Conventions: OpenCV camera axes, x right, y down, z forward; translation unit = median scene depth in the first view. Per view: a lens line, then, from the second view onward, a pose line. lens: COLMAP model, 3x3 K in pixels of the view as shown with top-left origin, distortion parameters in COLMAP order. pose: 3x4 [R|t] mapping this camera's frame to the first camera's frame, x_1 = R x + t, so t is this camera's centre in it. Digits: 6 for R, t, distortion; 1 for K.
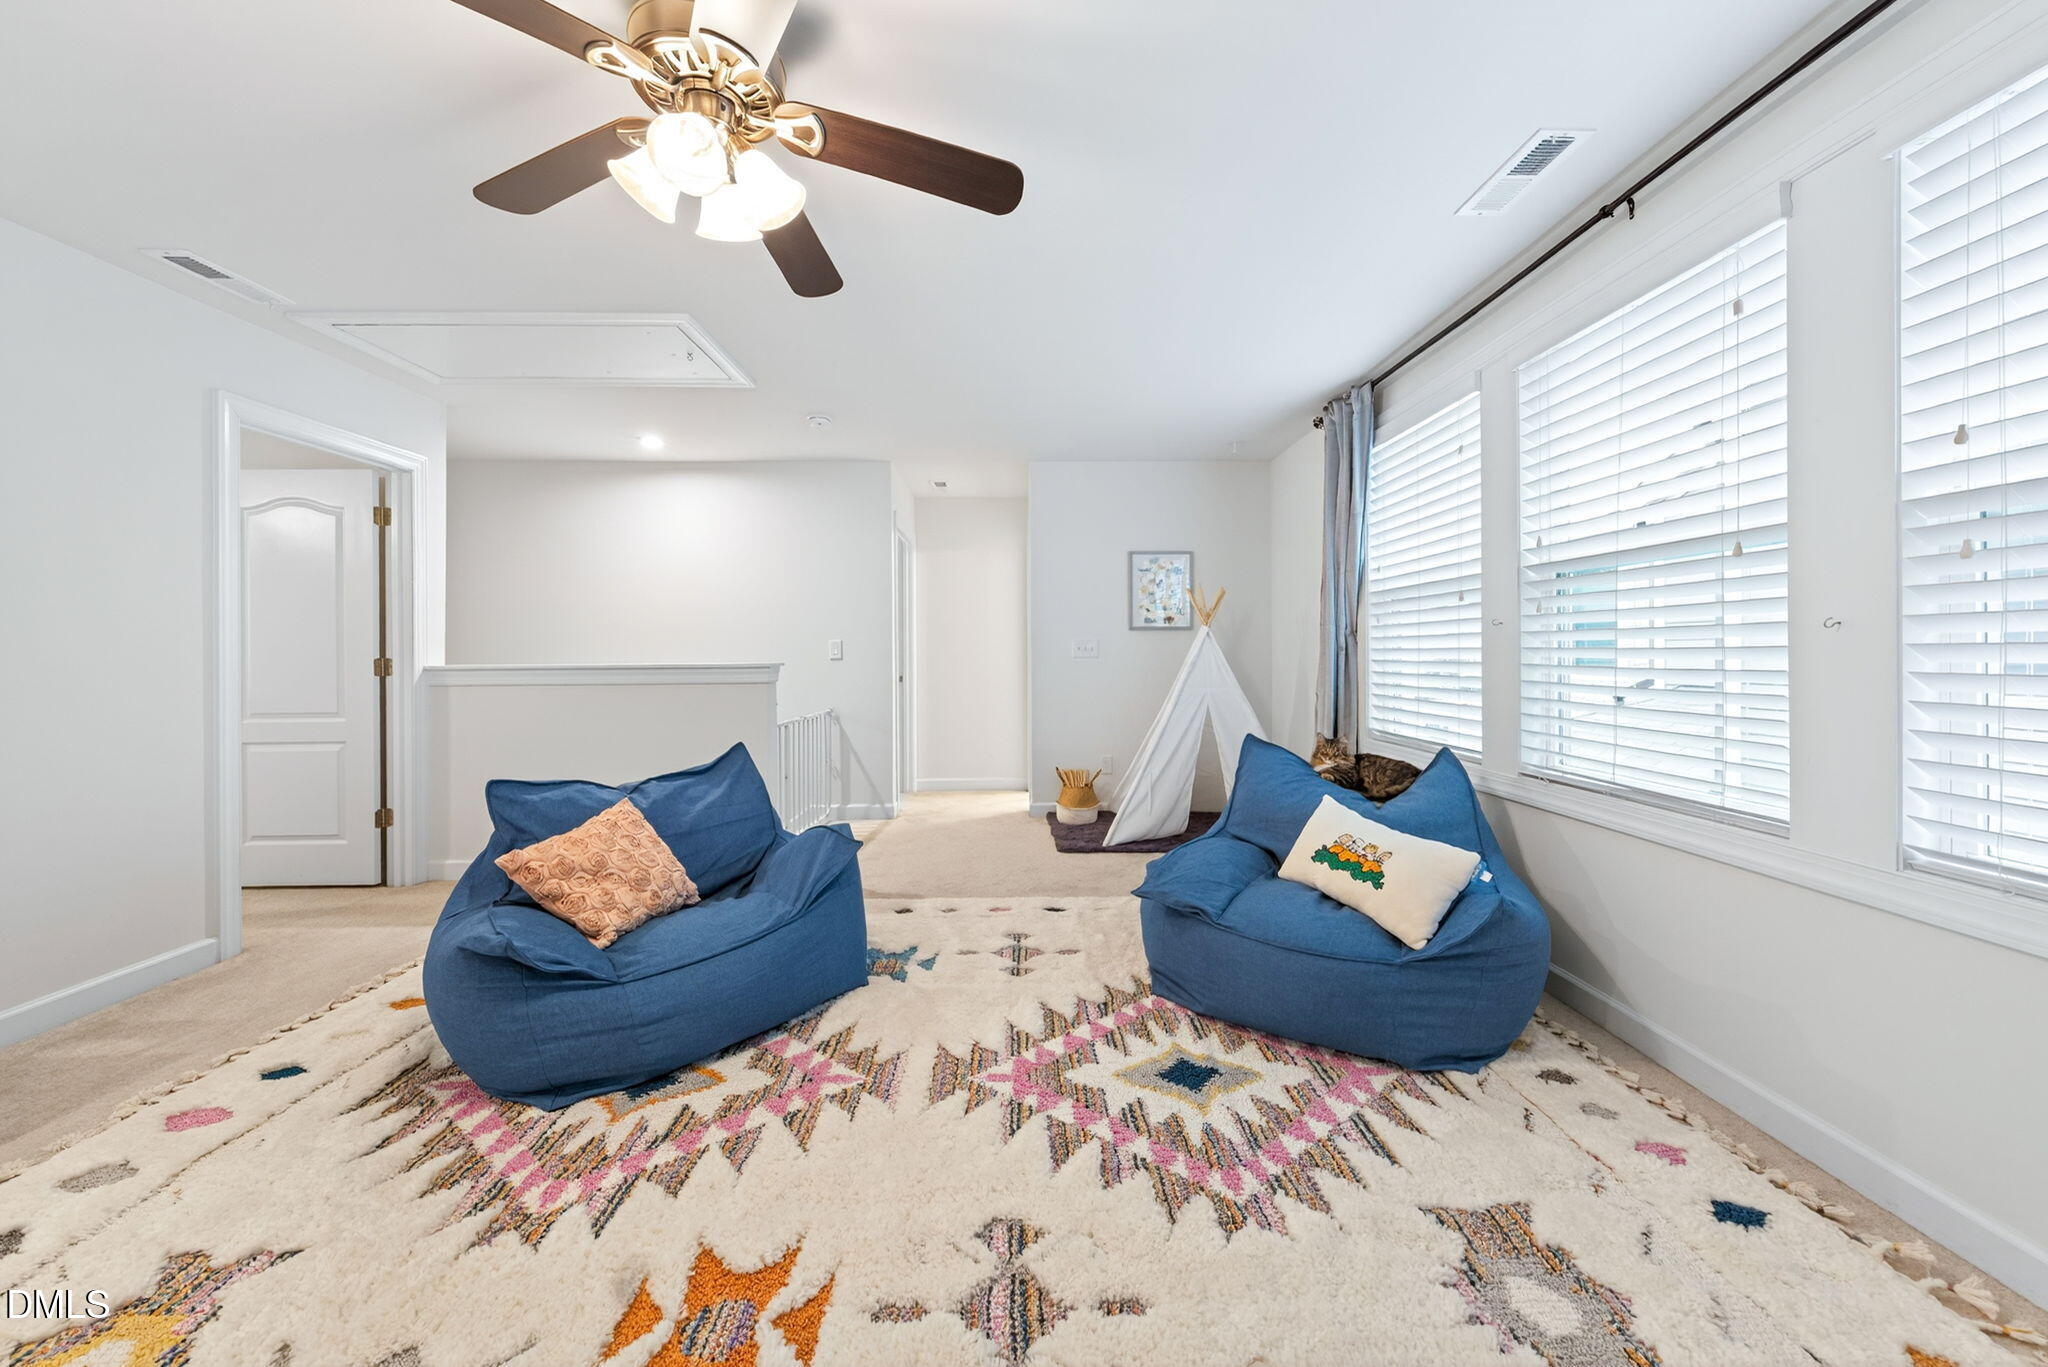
lens RADIAL K [[708.6, 0, 1032.7], [0, 708.6, 654.5], [0, 0, 1]] dist [-0.002218, -0.000788]
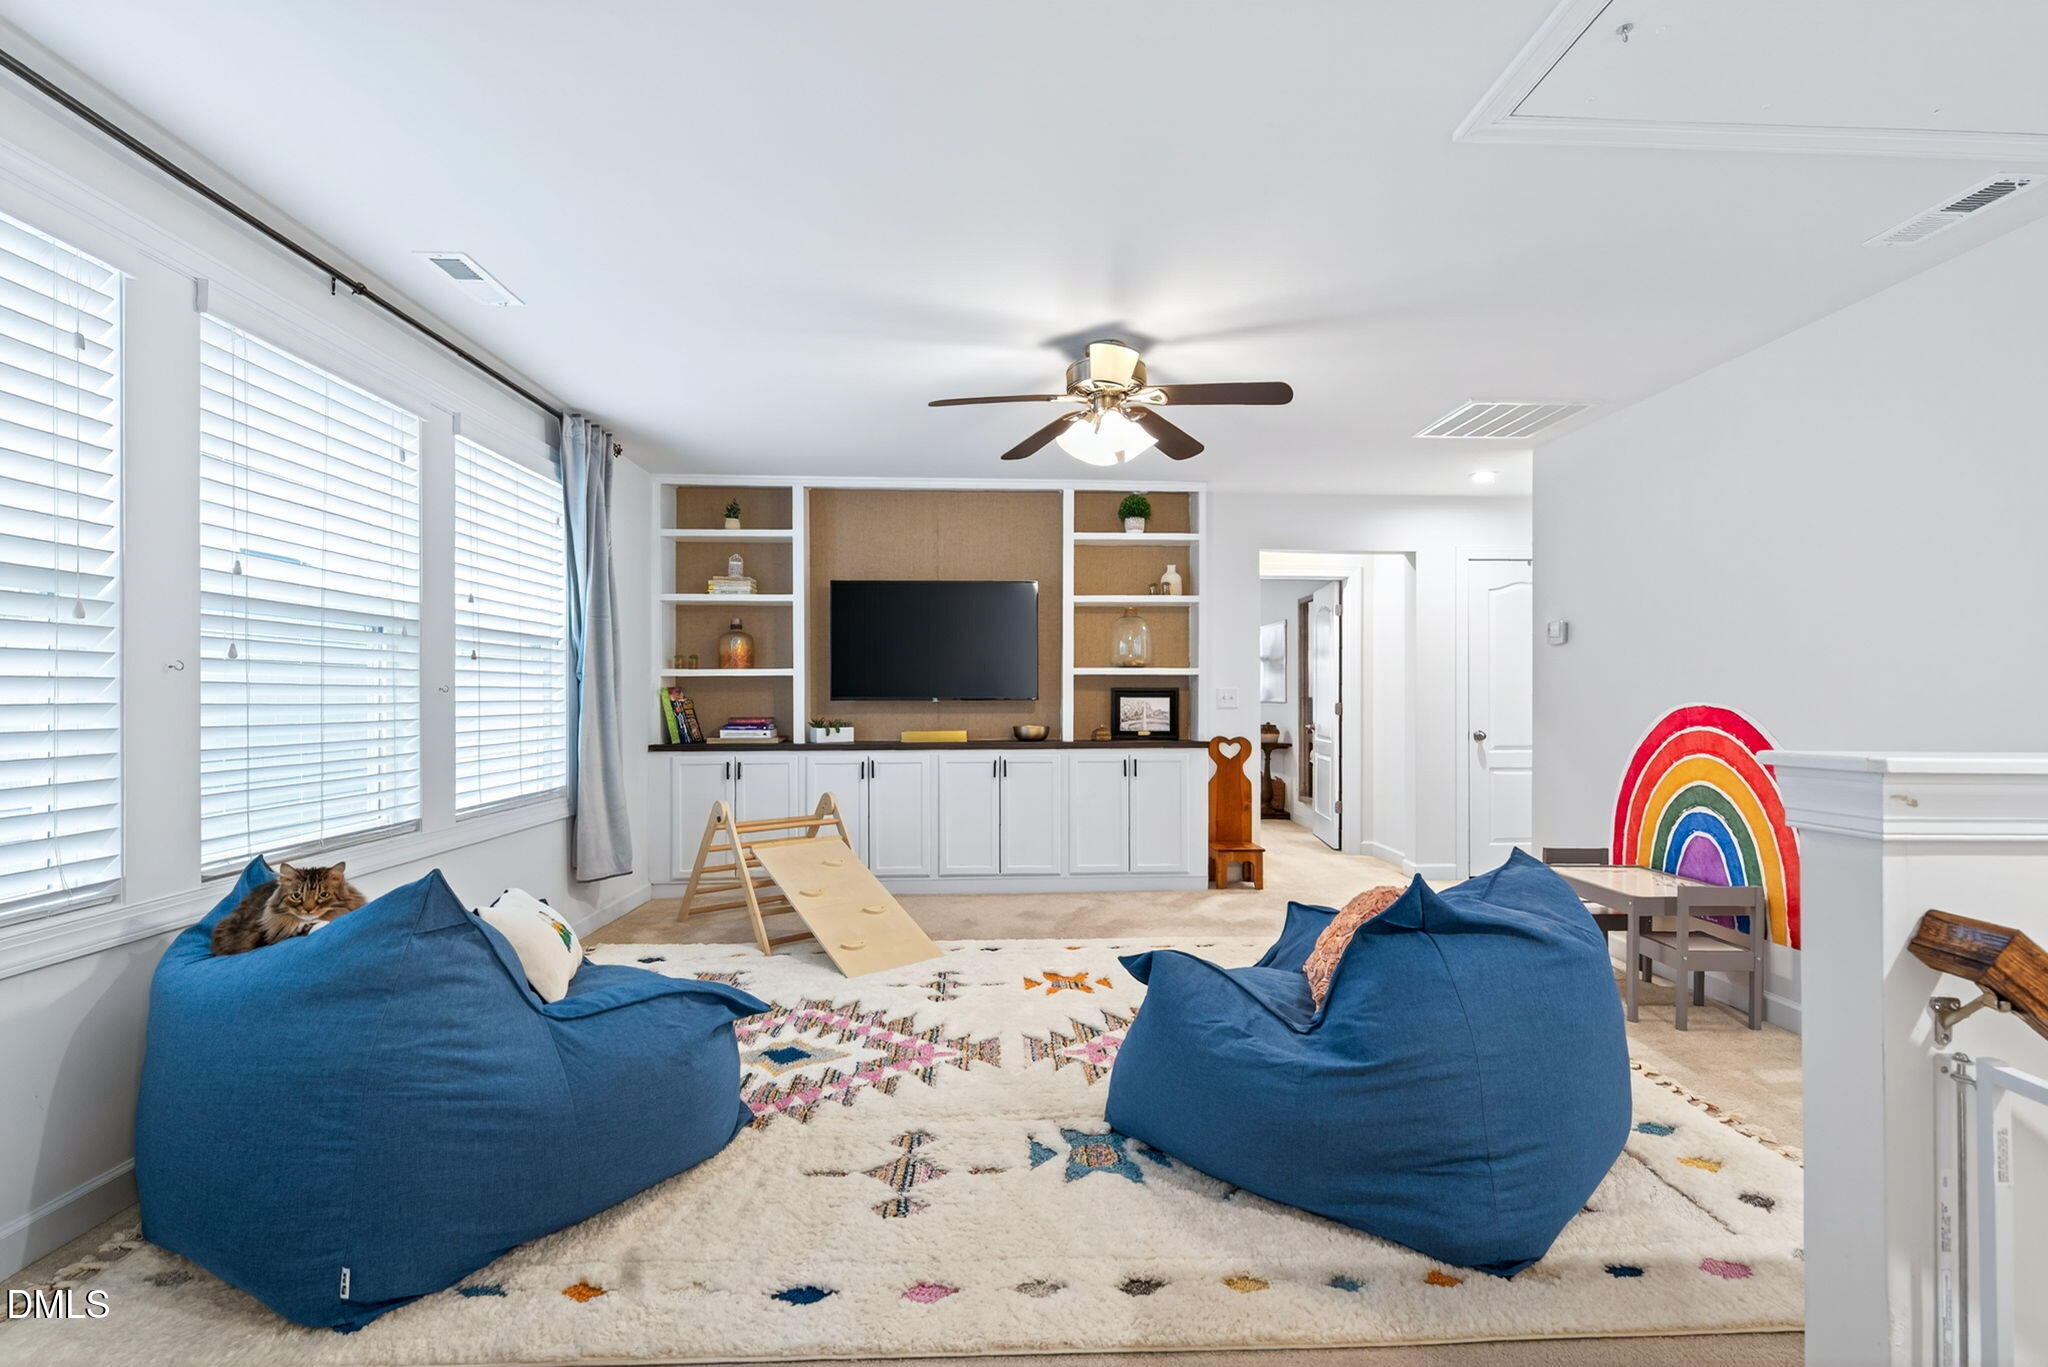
lens RADIAL K [[915.2, 0, 1026.0], [0, 915.2, 693.8], [0, 0, 1]] dist [0.002737, 0.000383]
pose [[-0.999875, 0.007472, -0.013926, -0.184339], [0.007482, 0.999972, -0.000726, -0.017881], [0.013921, -0.000830, -0.999903, 2.794975]]
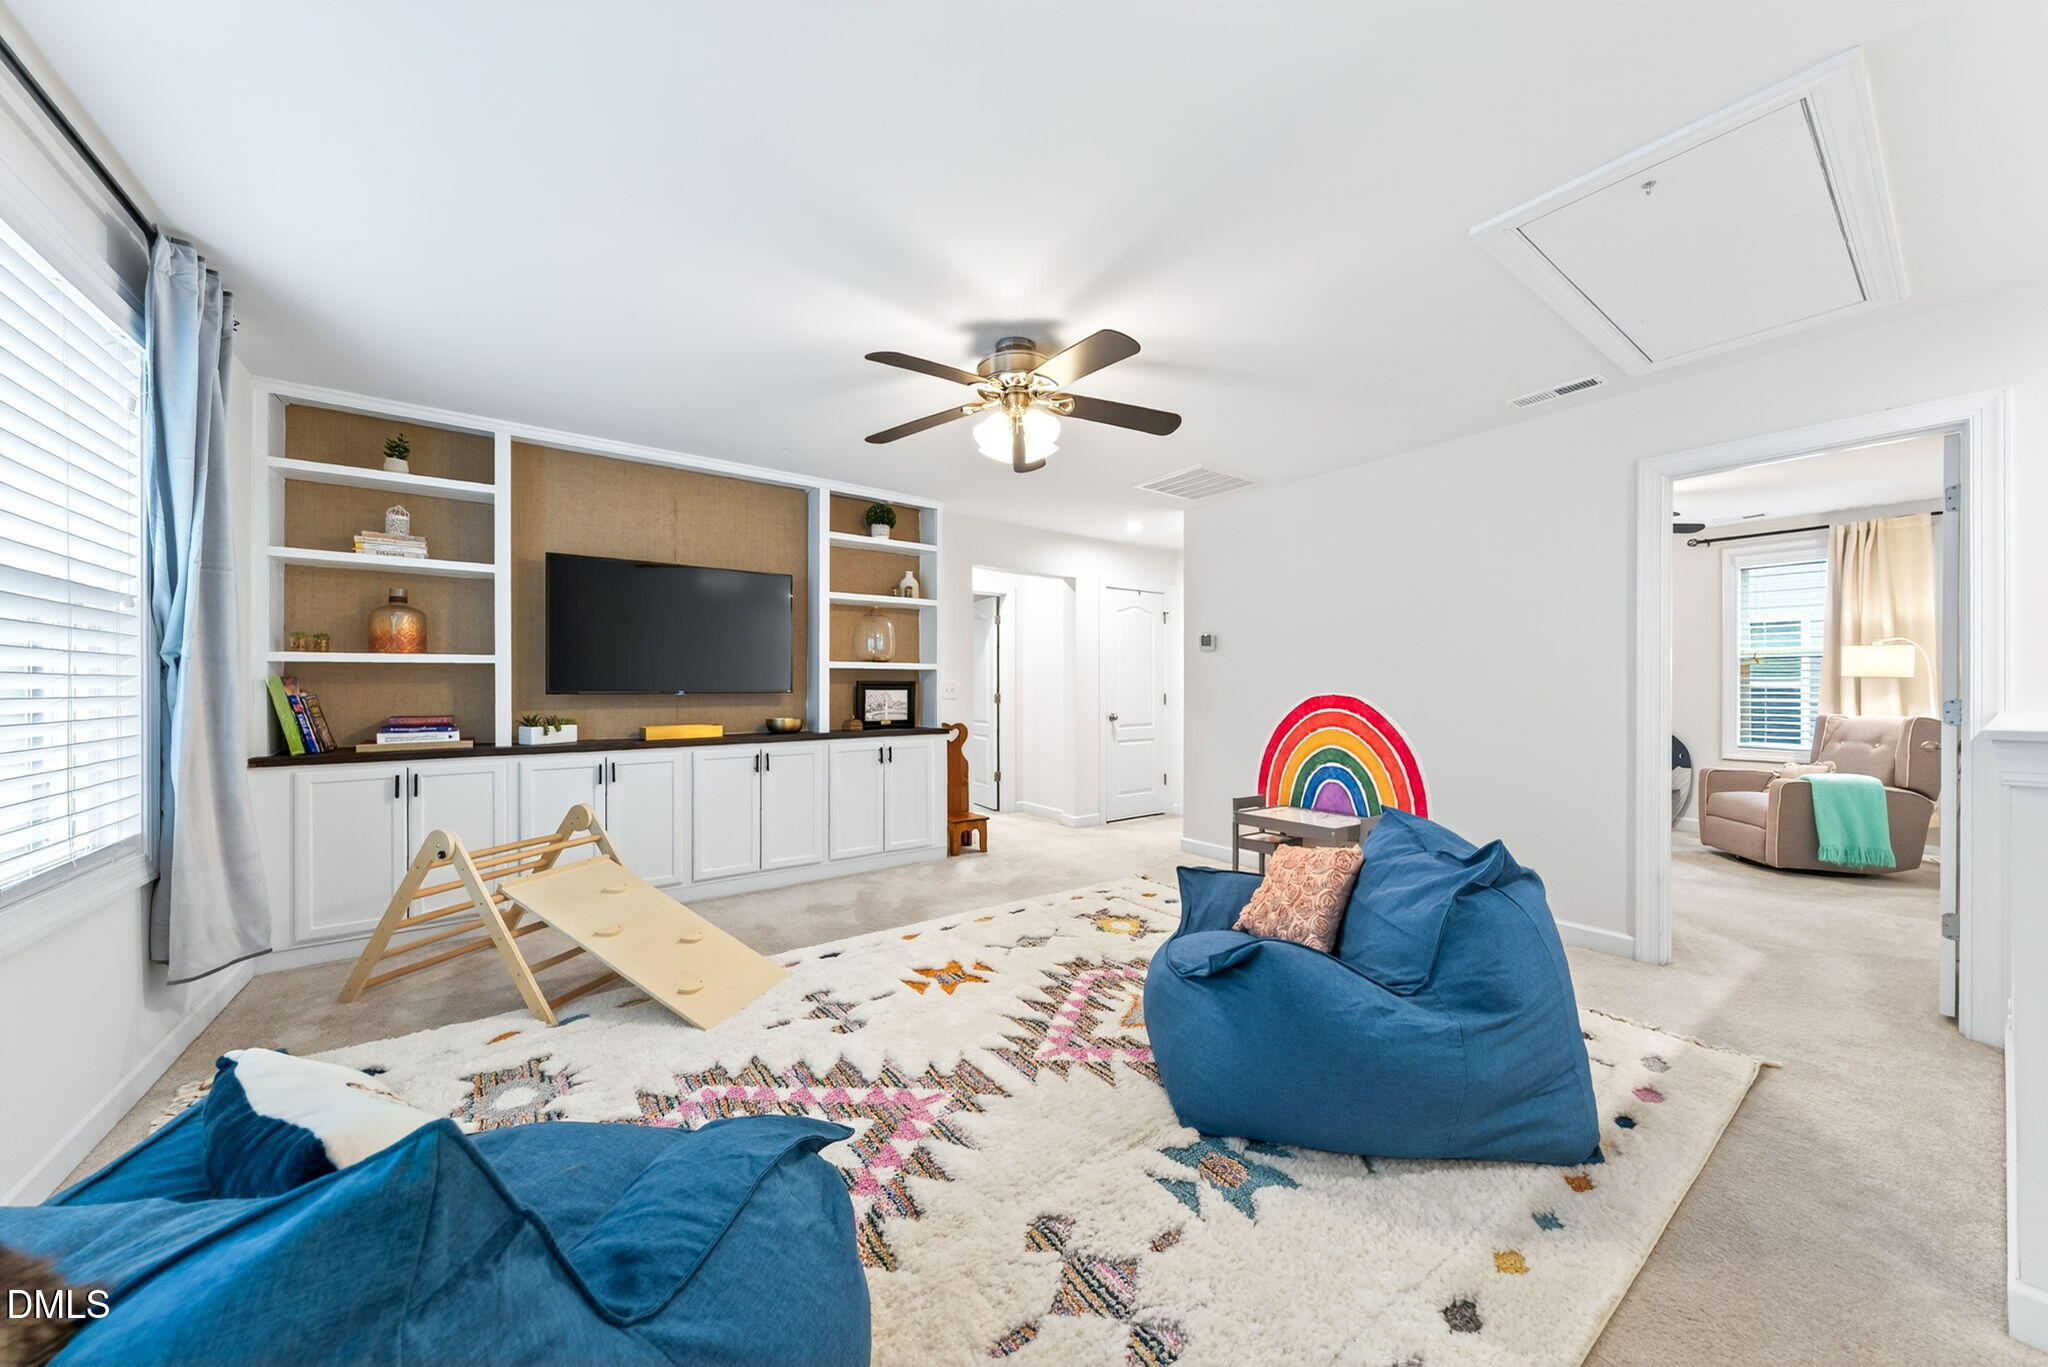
lens RADIAL K [[708.6, 0, 1025.8], [0, 708.6, 686.0], [0, 0, 1]] dist [-0.002218, -0.000788]
pose [[-0.823080, 0.006338, -0.567890, 0.473305], [0.005760, 0.999979, 0.002813, -0.023059], [0.567896, -0.000956, -0.823100, 2.123236]]
